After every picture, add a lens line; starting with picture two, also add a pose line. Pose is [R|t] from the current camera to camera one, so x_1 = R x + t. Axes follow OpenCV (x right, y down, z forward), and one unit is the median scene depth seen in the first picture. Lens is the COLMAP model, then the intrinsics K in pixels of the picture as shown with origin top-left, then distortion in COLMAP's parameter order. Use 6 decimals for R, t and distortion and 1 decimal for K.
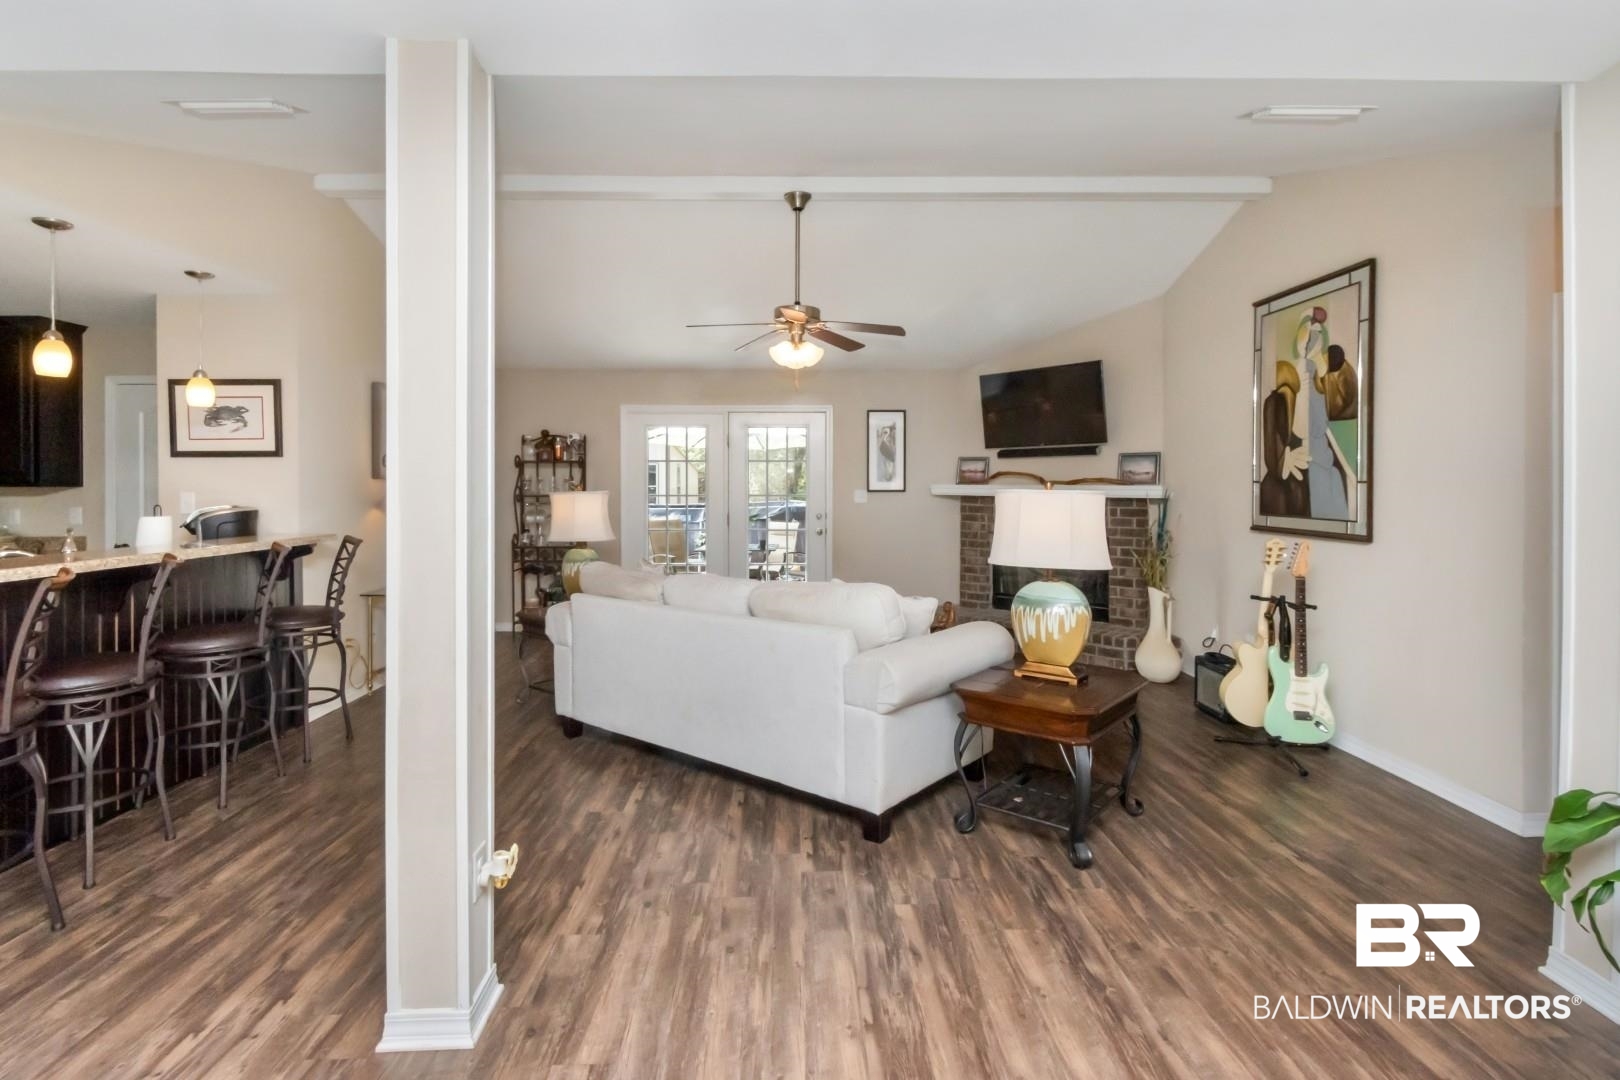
lens RADIAL K [[777.2, 0, 767.4], [0, 777.2, 480.8], [0, 0, 1]] dist [-0.014224, -0.000108]
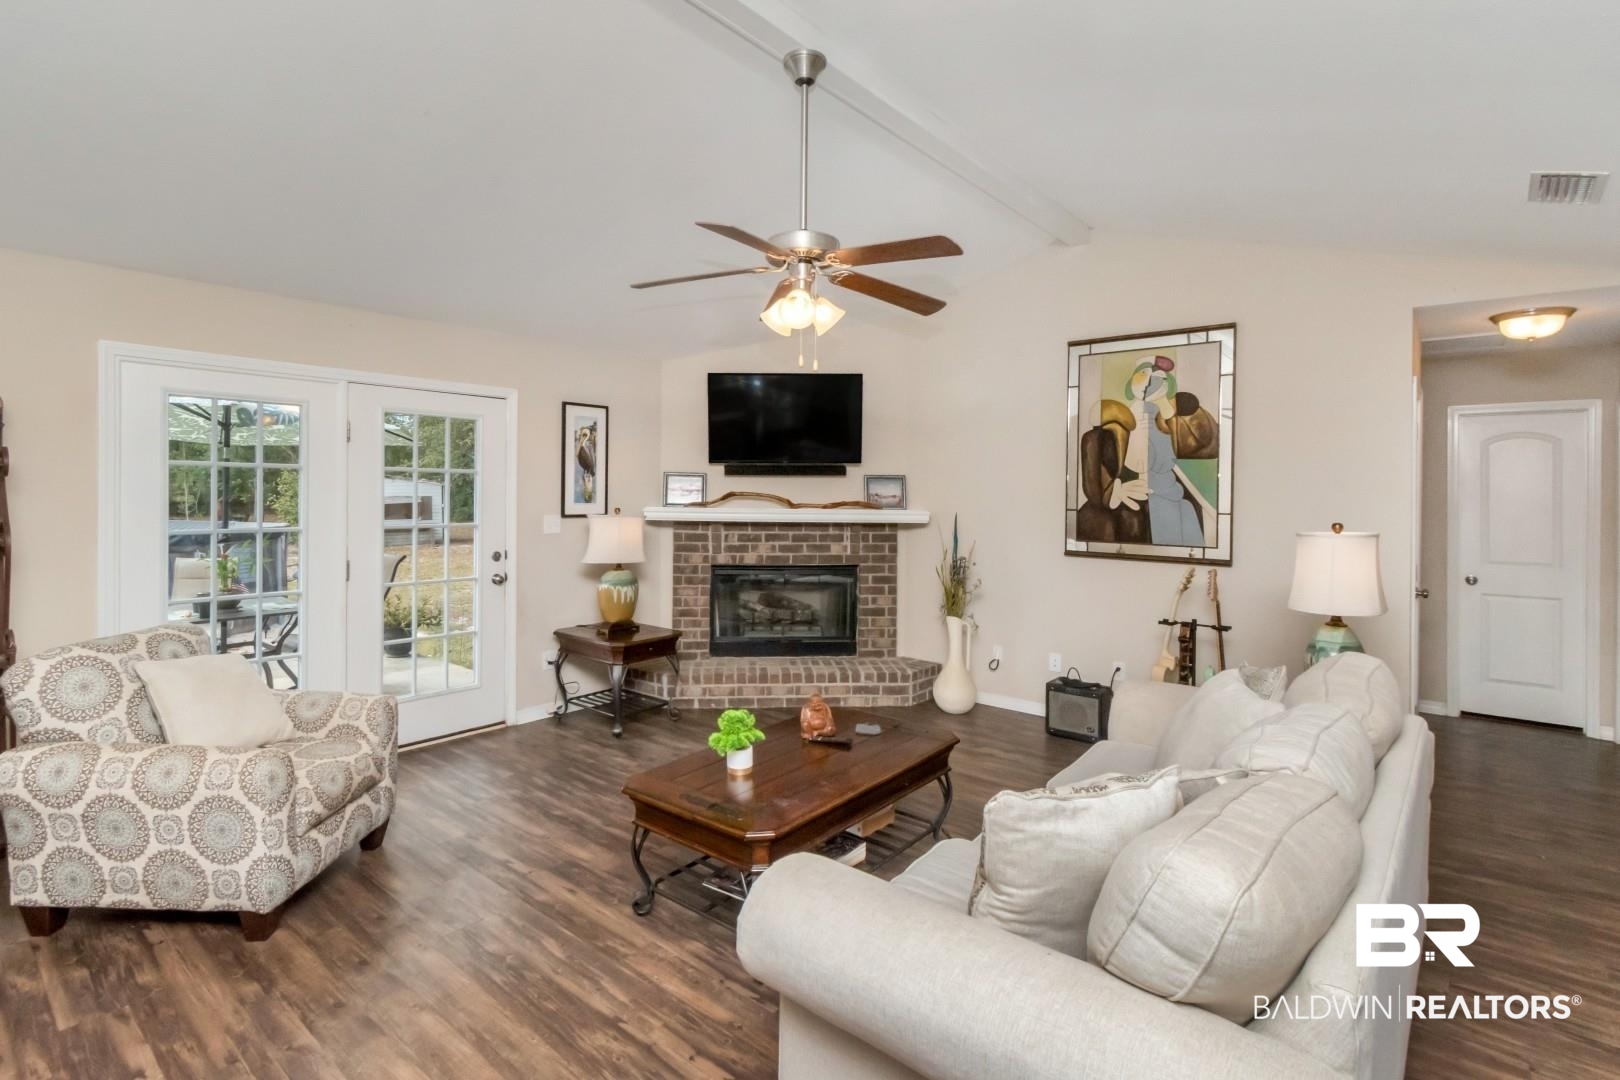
lens RADIAL K [[790.1, 0, 785.1], [0, 790.1, 490.2], [0, 0, 1]] dist [0.000551, 0.001069]
pose [[0.634135, 0.006319, 0.773196, -0.470868], [-0.011896, 0.999928, 0.001585, -0.022990], [-0.773130, -0.010203, 0.634165, 0.622902]]
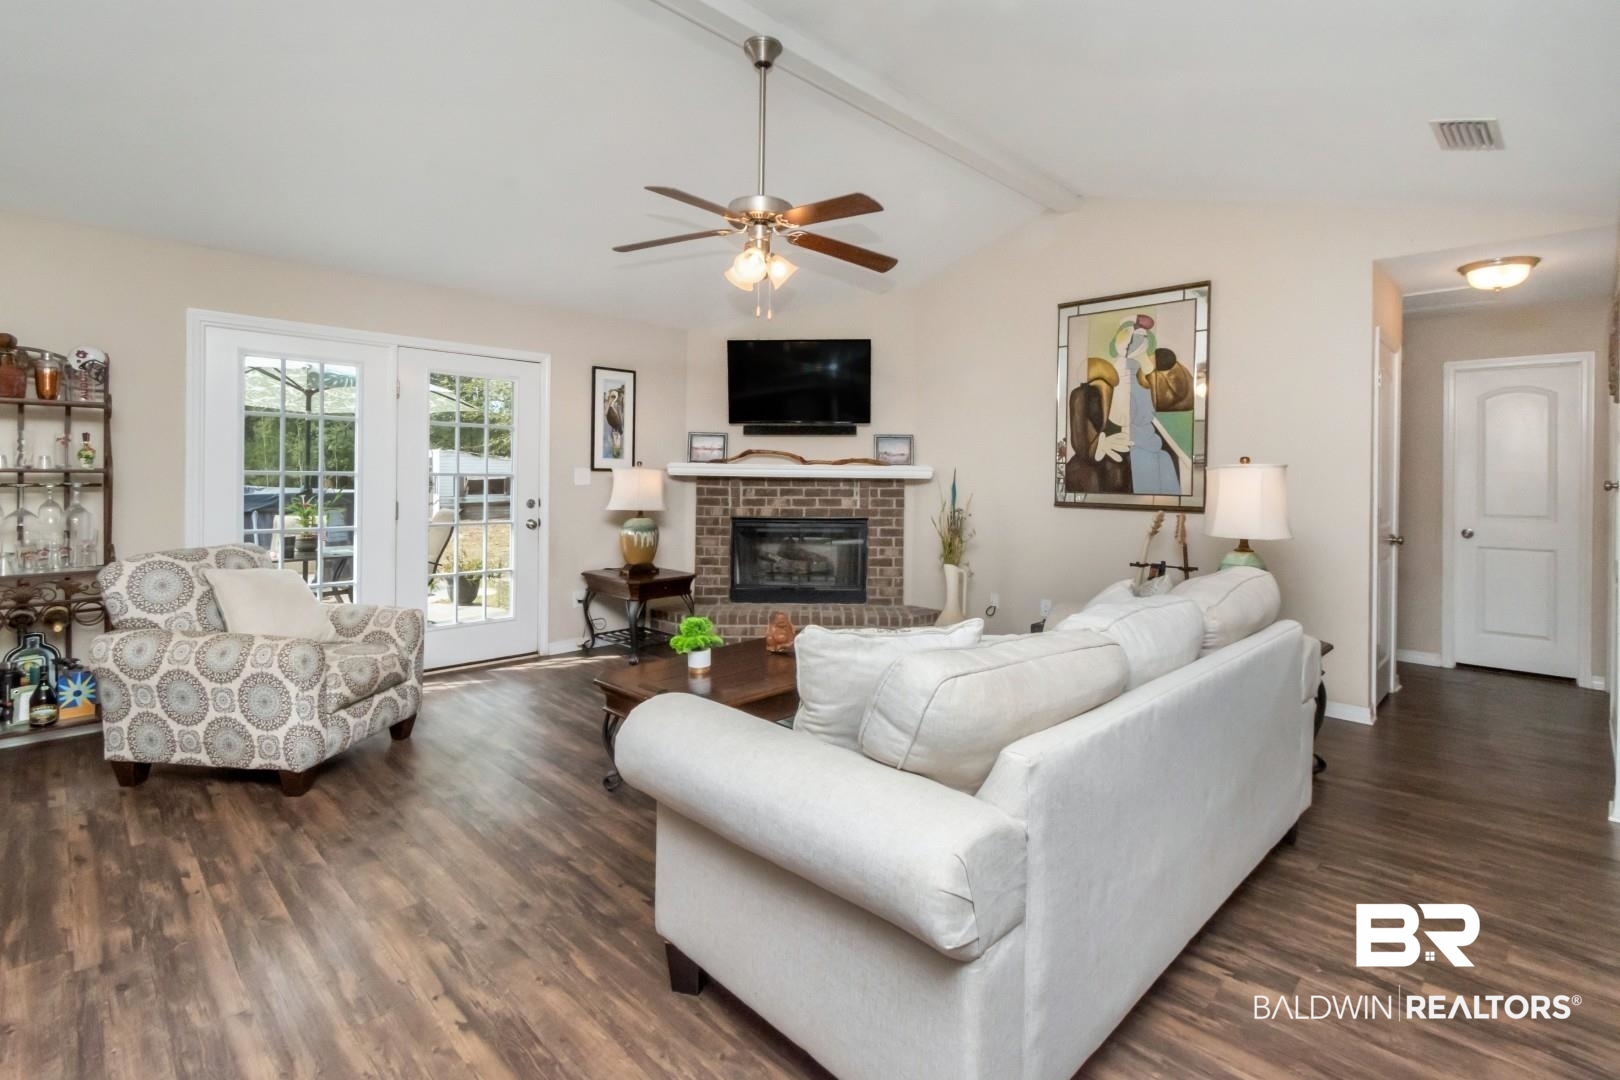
lens RADIAL K [[771.6, 0, 800.9], [0, 771.6, 473.2], [0, 0, 1]] dist [0.002712, -0.001459]
pose [[0.694377, 0.008783, 0.719558, -0.448082], [-0.013373, 0.999910, 0.000700, 0.020821], [-0.719487, -0.010109, 0.694432, 0.497713]]
